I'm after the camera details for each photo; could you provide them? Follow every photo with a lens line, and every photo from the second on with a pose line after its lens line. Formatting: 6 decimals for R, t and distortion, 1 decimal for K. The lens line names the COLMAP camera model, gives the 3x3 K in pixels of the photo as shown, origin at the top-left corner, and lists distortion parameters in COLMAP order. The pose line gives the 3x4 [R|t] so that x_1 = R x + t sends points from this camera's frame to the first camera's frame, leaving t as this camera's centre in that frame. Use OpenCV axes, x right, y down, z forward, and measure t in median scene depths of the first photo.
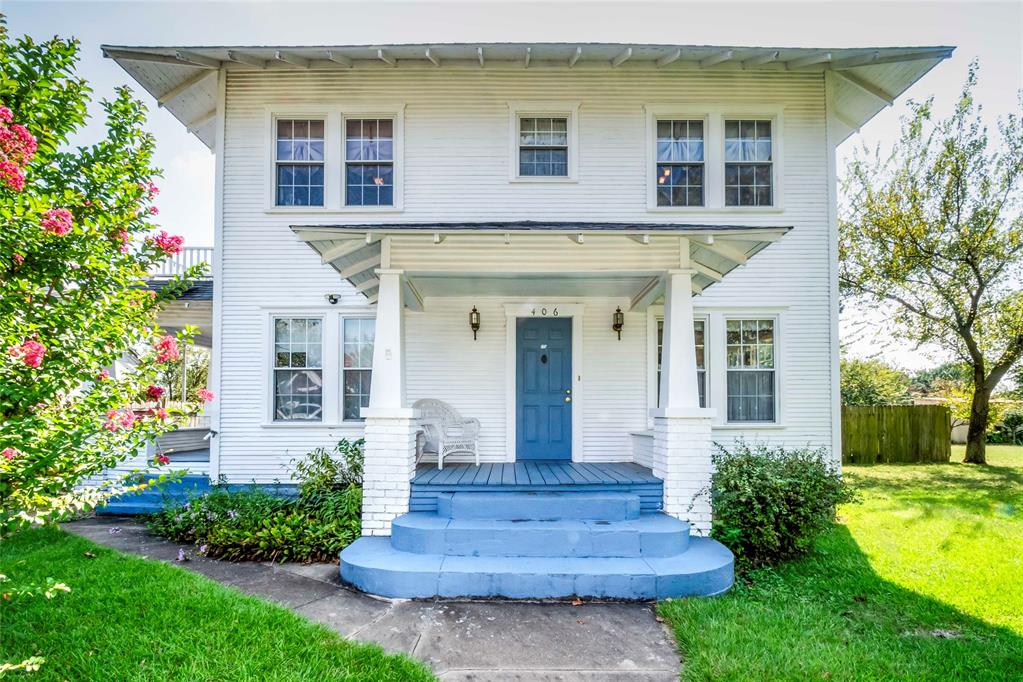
lens RADIAL K [[522.2, 0, 511.5], [0, 522.2, 418.8], [0, 0, 1]] dist [-0.001916, 0.000001]
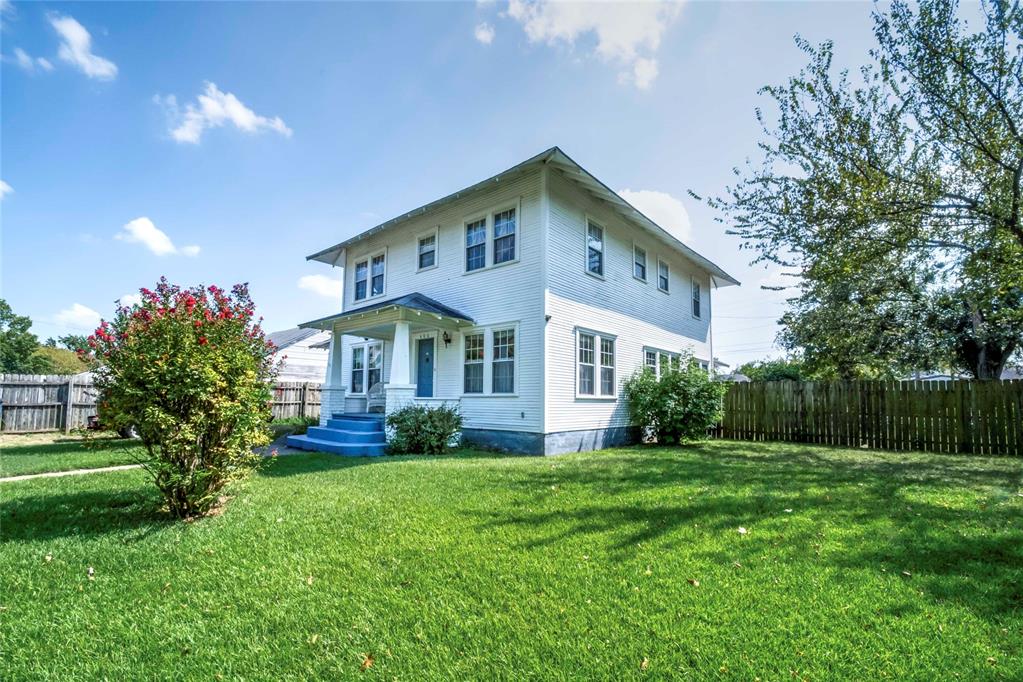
lens RADIAL K [[453.3, 0, 512.3], [0, 453.3, 350.9], [0, 0, 1]] dist [-0.002263, -0.000327]
pose [[0.744336, -0.059281, -0.665168, 1.407349], [-0.007520, 0.995245, -0.097113, 0.010802], [0.667763, 0.077287, 0.740351, -0.019471]]
